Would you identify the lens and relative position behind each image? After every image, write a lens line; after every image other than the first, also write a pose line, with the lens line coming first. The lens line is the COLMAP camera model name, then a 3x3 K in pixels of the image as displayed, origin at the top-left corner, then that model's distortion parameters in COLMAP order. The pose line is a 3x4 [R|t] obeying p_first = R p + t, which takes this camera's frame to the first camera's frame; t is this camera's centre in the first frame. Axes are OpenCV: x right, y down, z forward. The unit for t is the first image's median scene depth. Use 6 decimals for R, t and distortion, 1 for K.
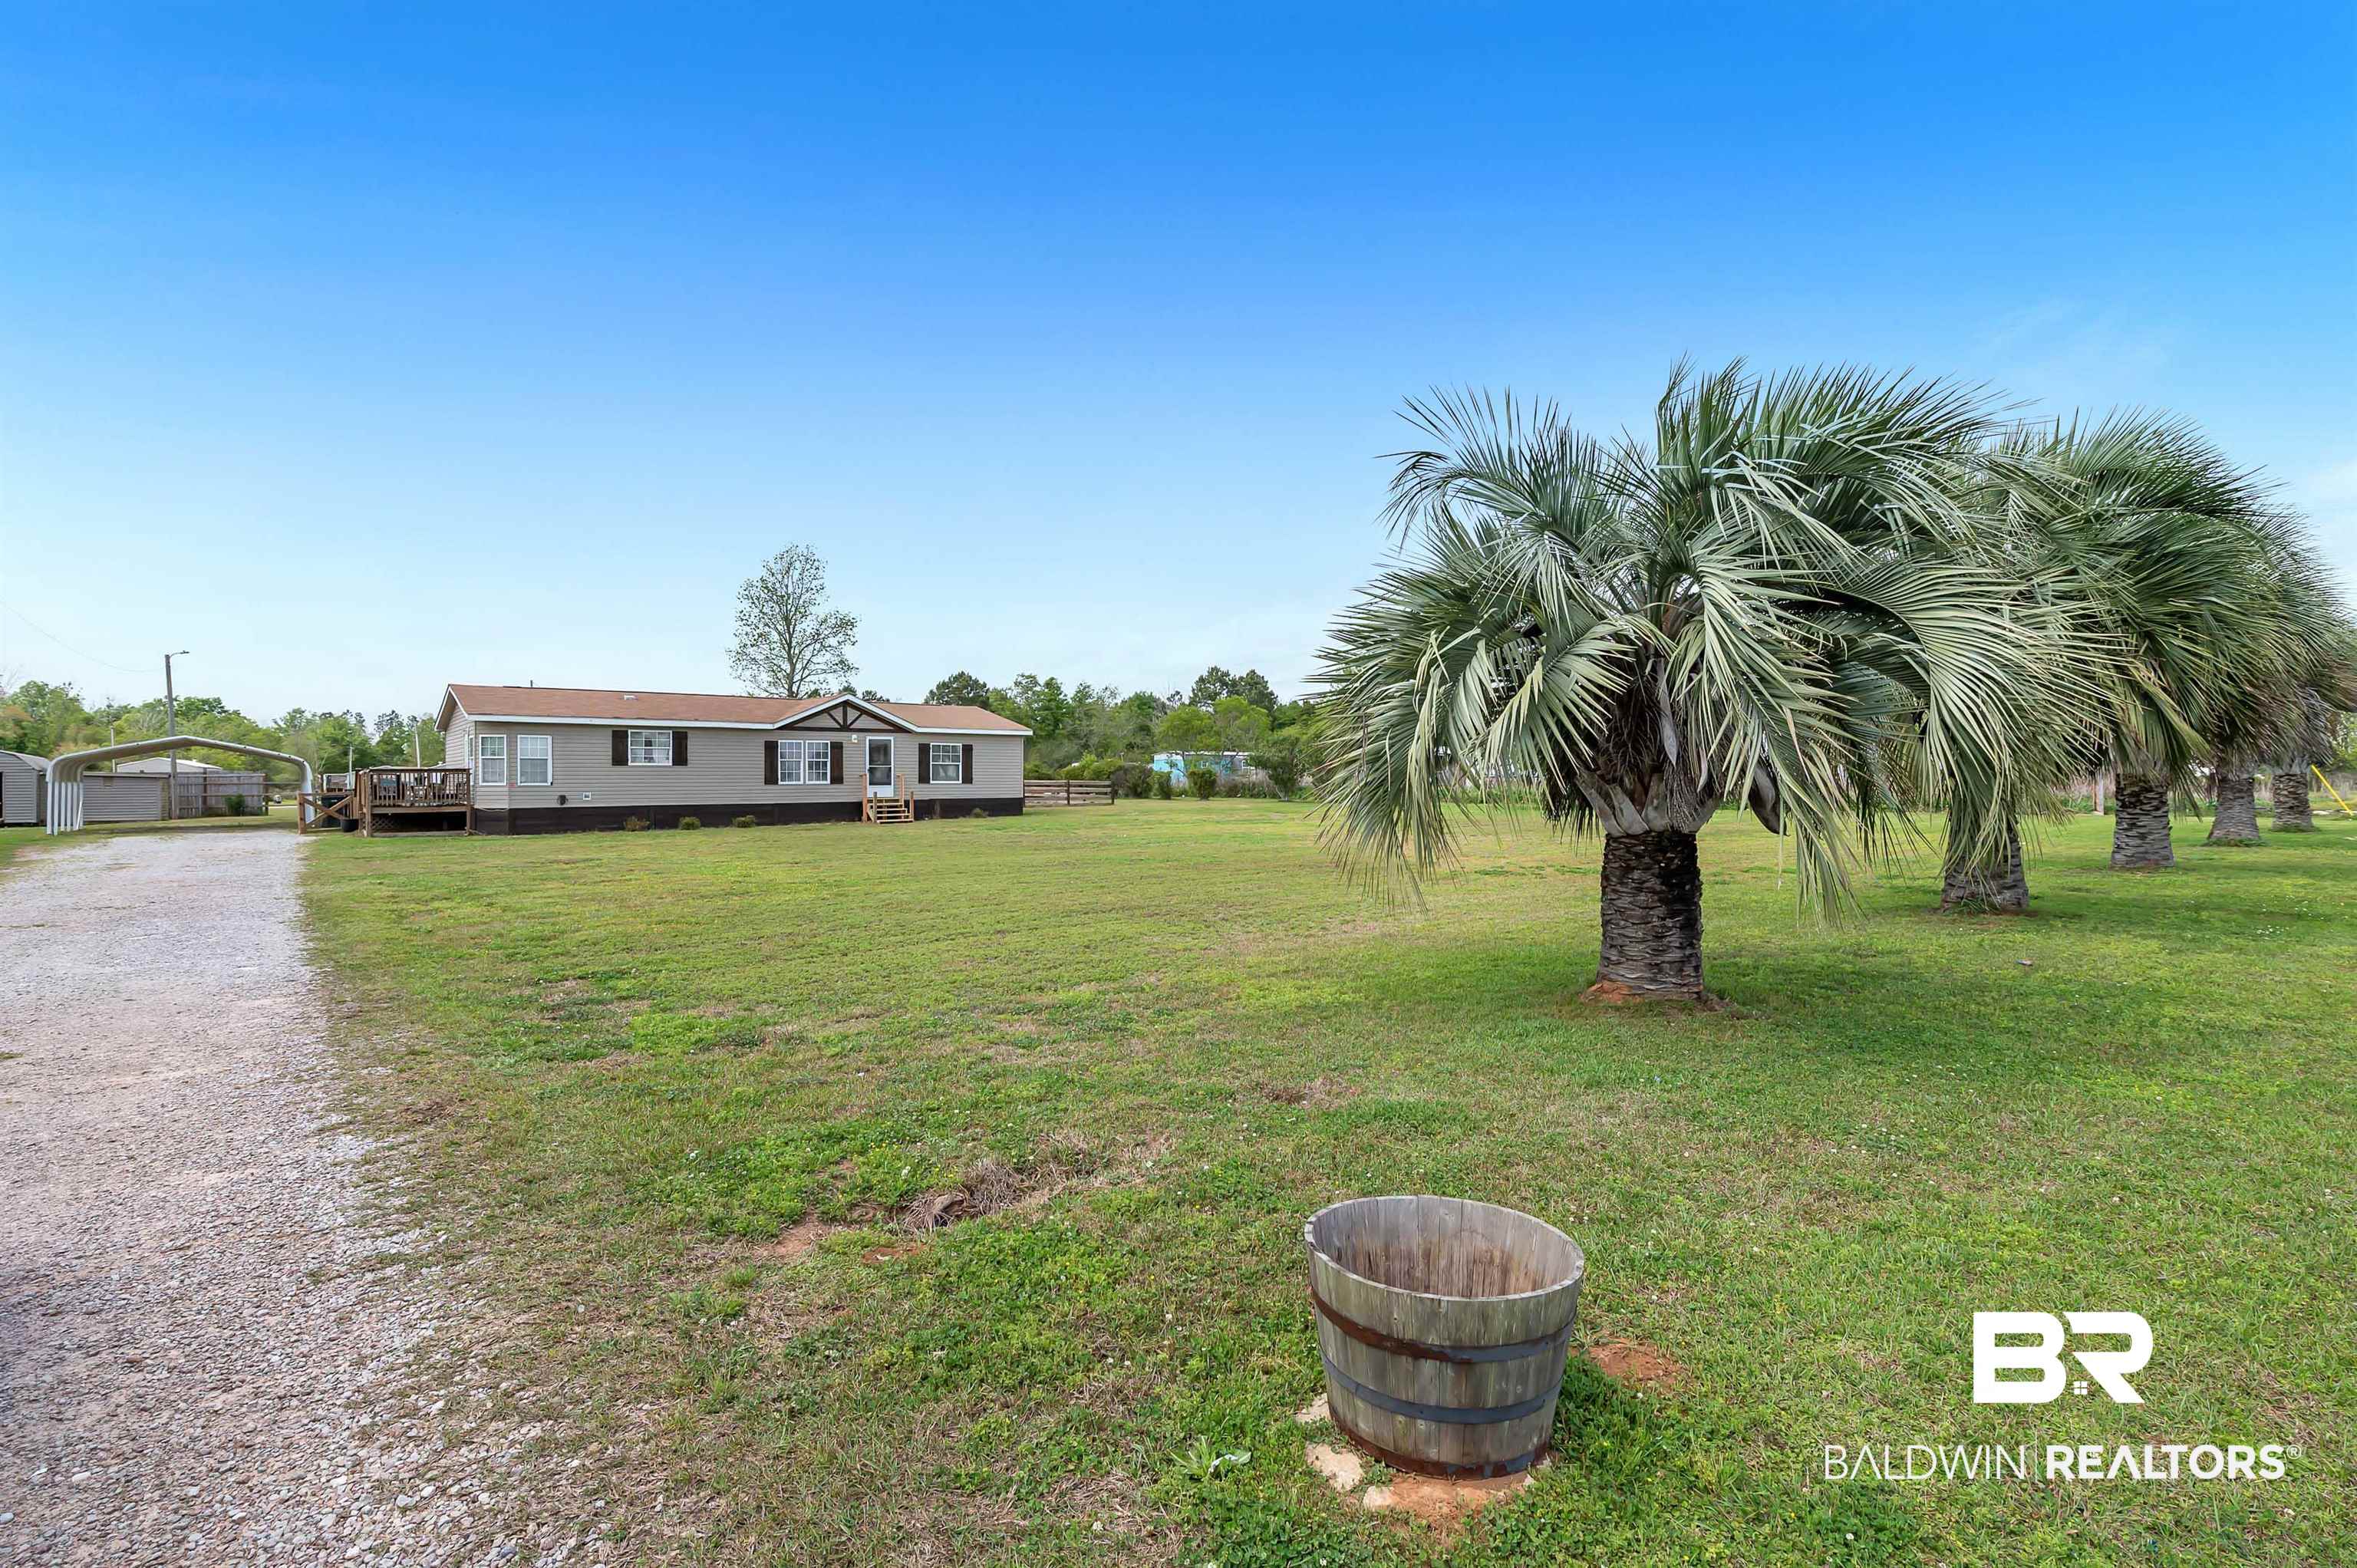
lens RADIAL K [[1158.7, 0, 1196.6], [0, 1158.7, 780.9], [0, 0, 1]] dist [0.012706, -0.000418]
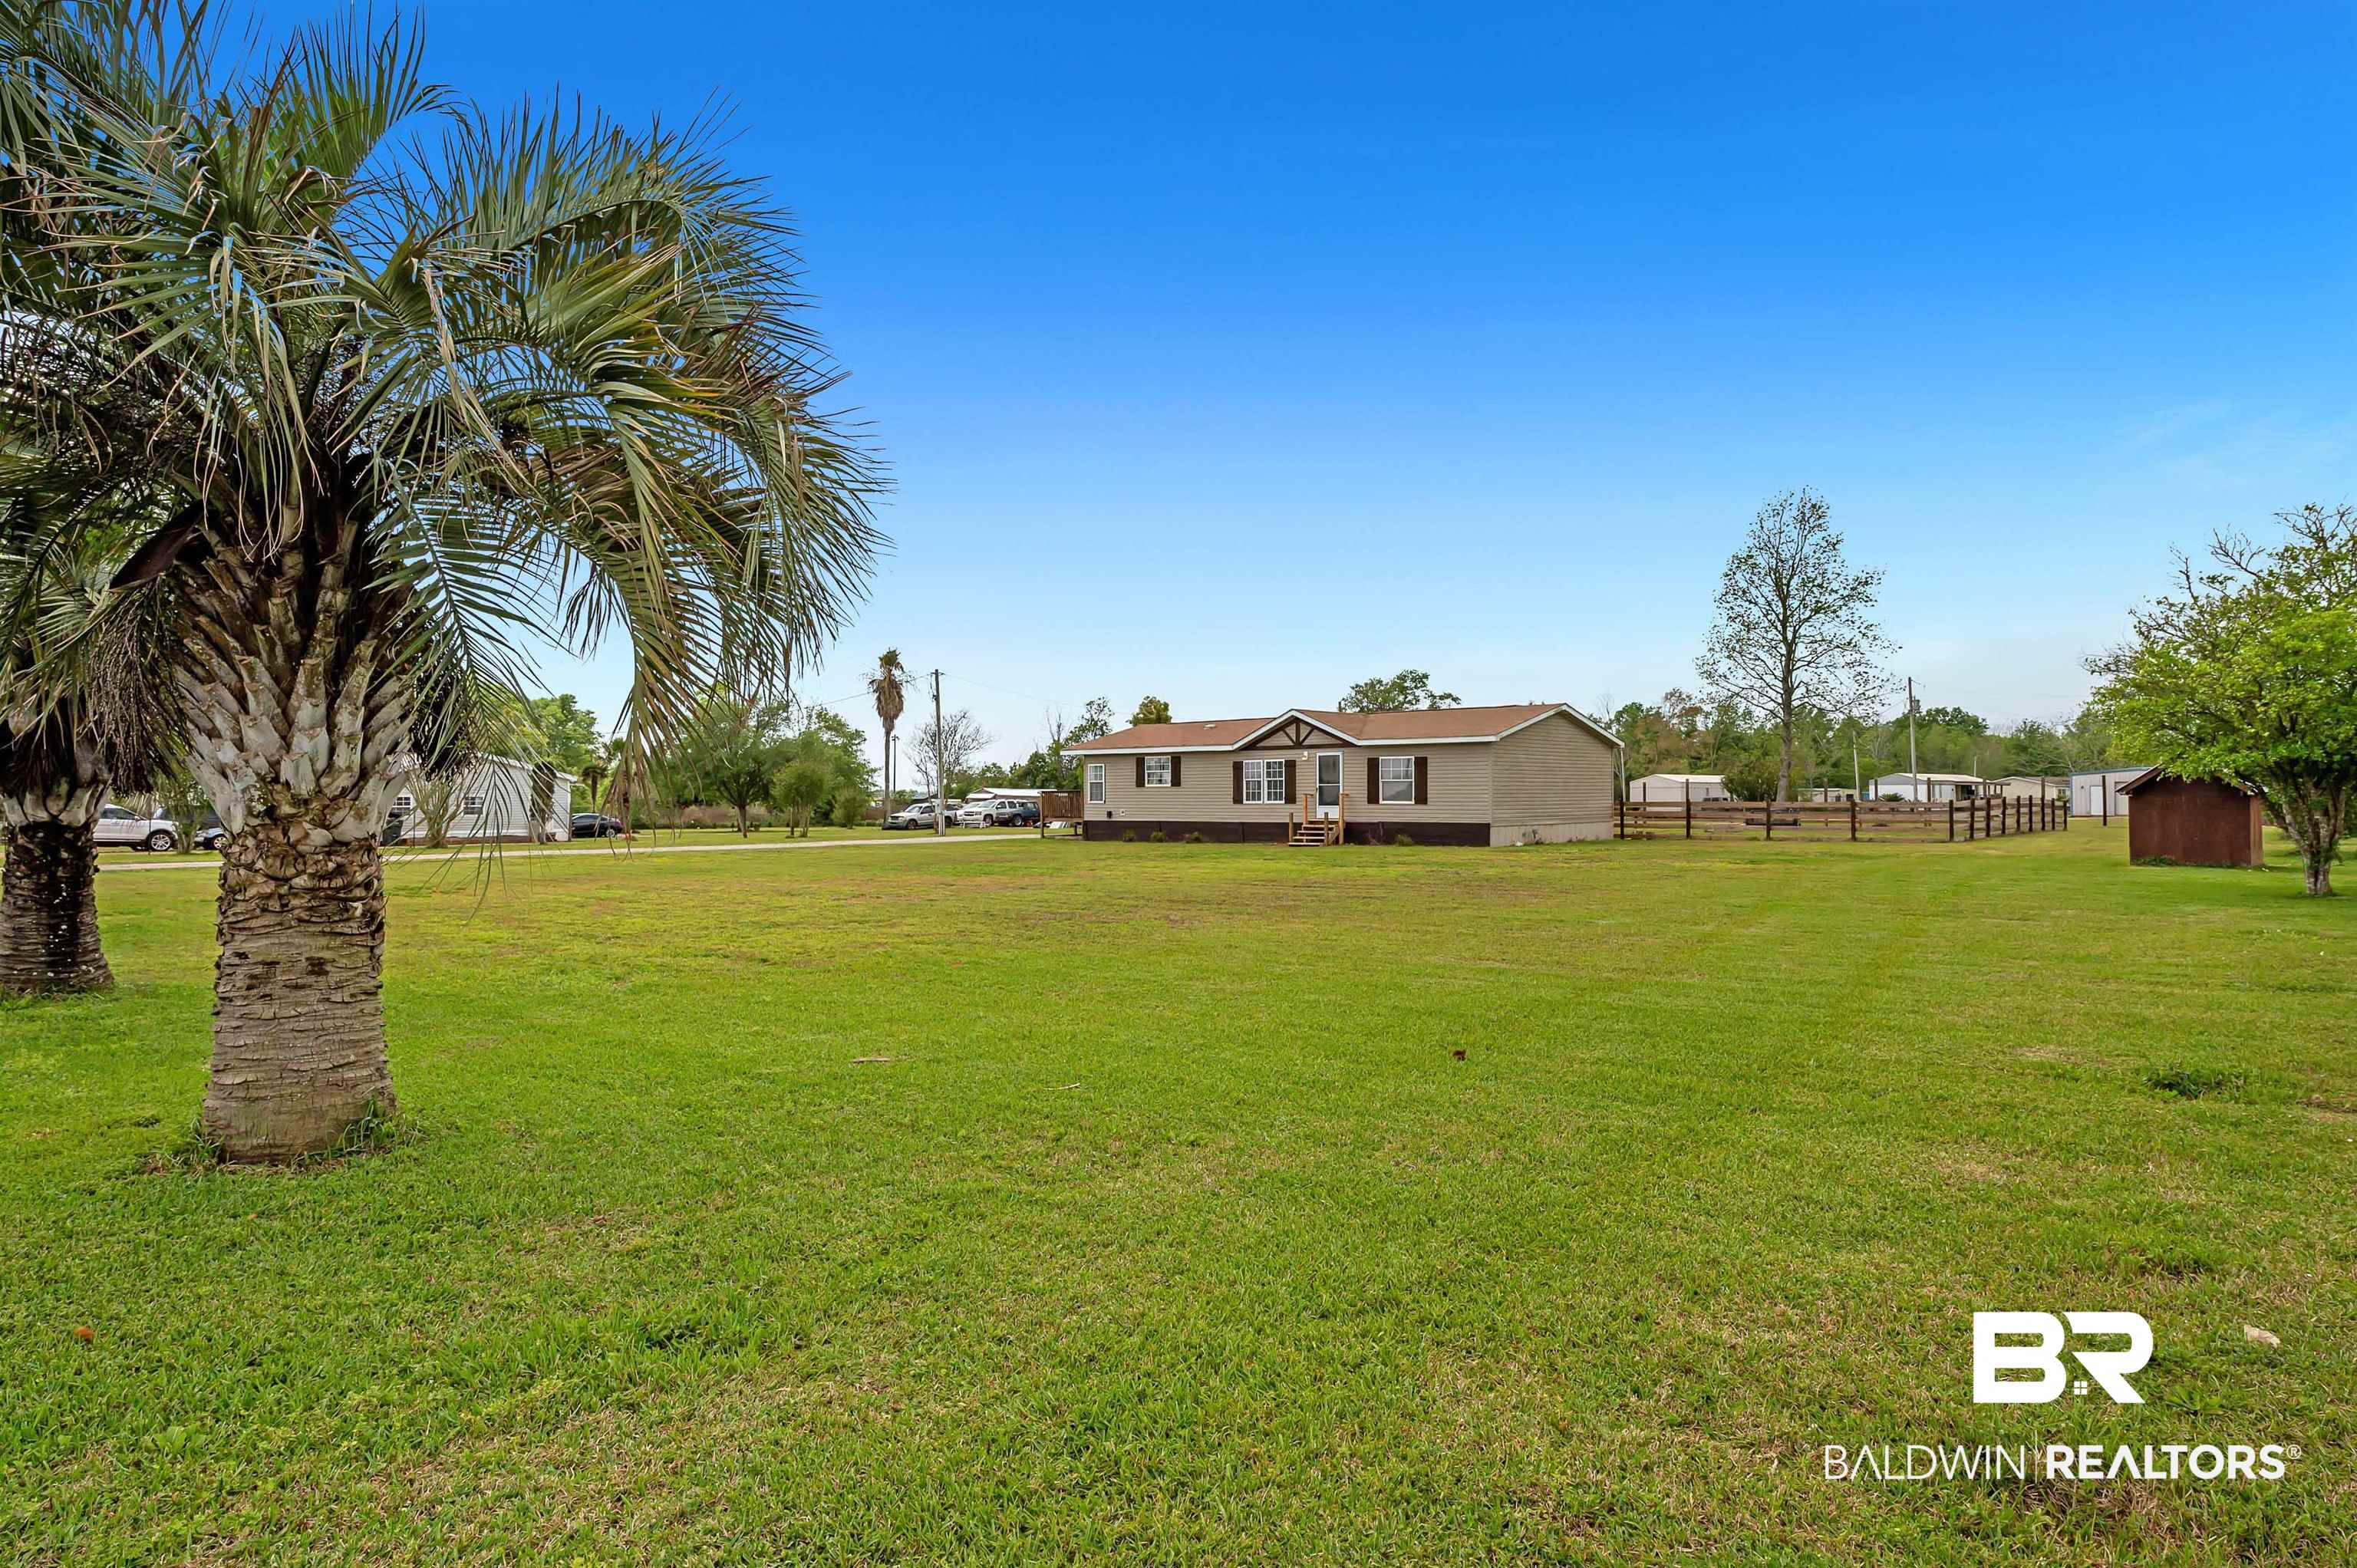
lens RADIAL K [[1296.8, 0, 1185.3], [0, 1296.8, 780.1], [0, 0, 1]] dist [-0.002420, -0.005043]
pose [[0.173927, -0.003823, -0.984751, 0.727454], [0.002970, 0.999990, -0.003358, -0.013440], [0.984754, -0.002341, 0.173937, 0.720551]]
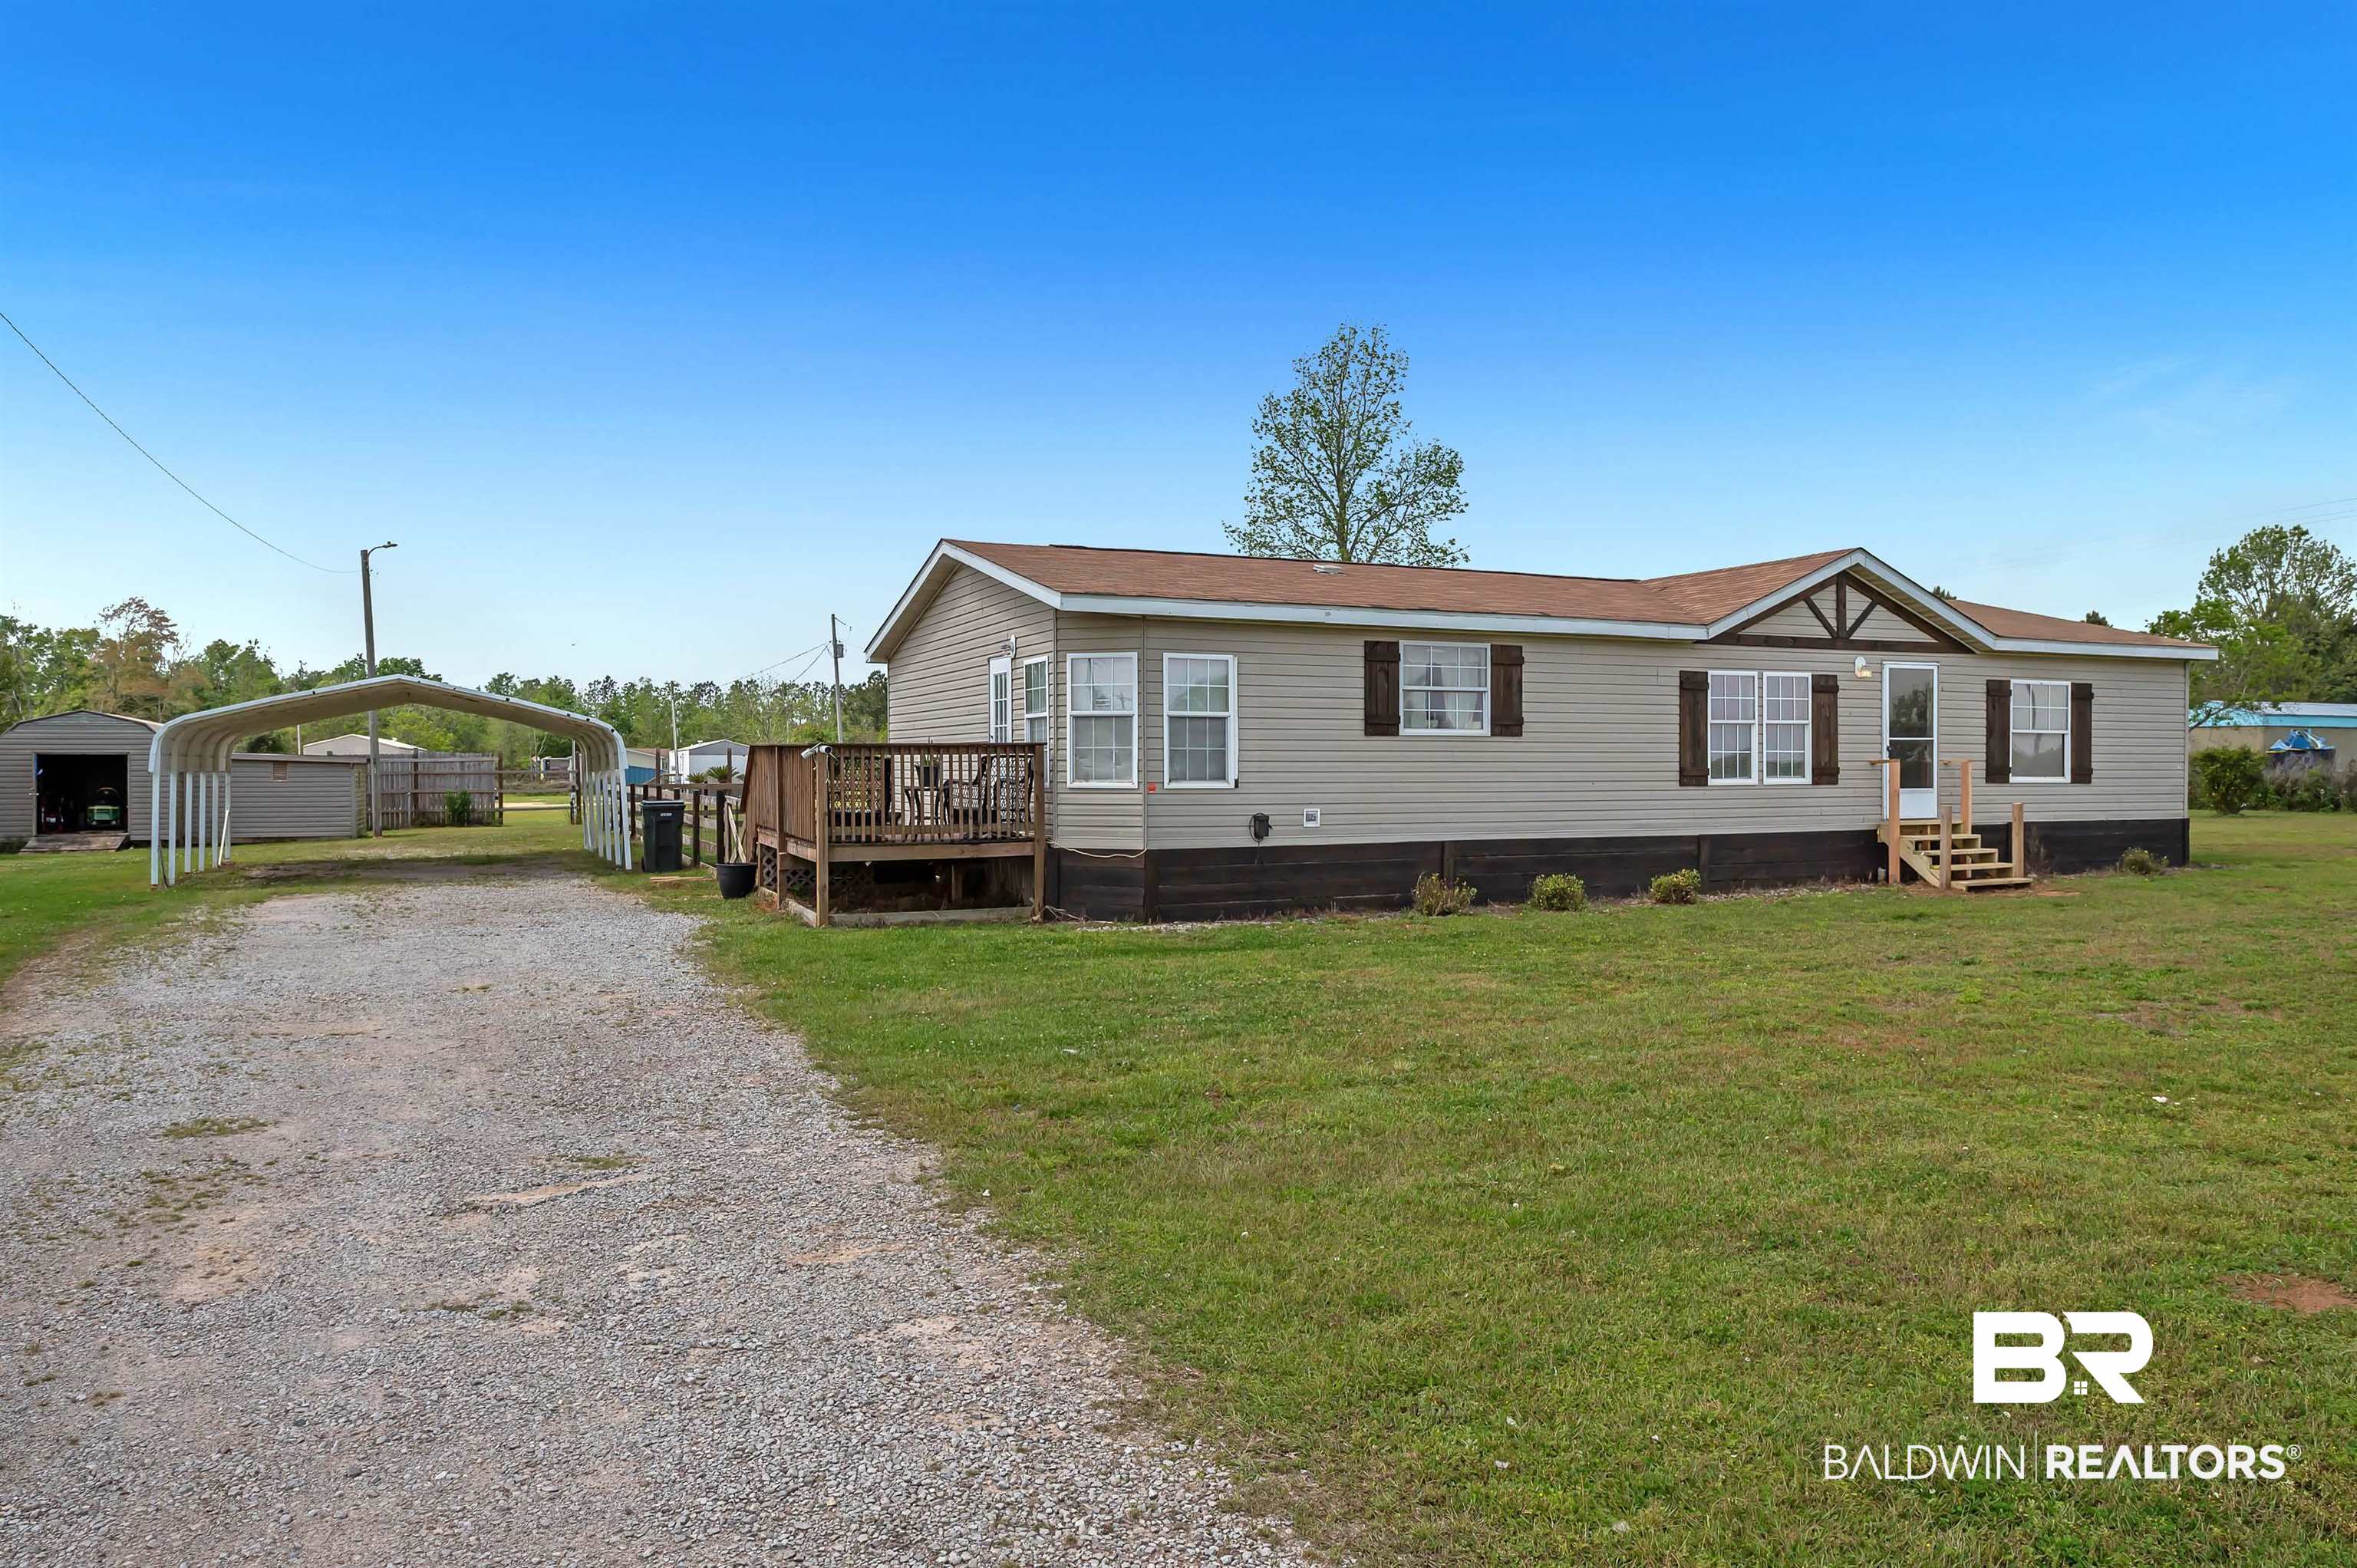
lens RADIAL K [[1637.9, 0, 1180.3], [0, 1637.9, 771.0], [0, 0, 1]] dist [-0.016641, 0.007937]
pose [[0.967382, 0.002779, -0.253307, -0.376042], [-0.002597, 0.999996, 0.001051, -0.001785], [0.253309, -0.000358, 0.967385, 0.419507]]
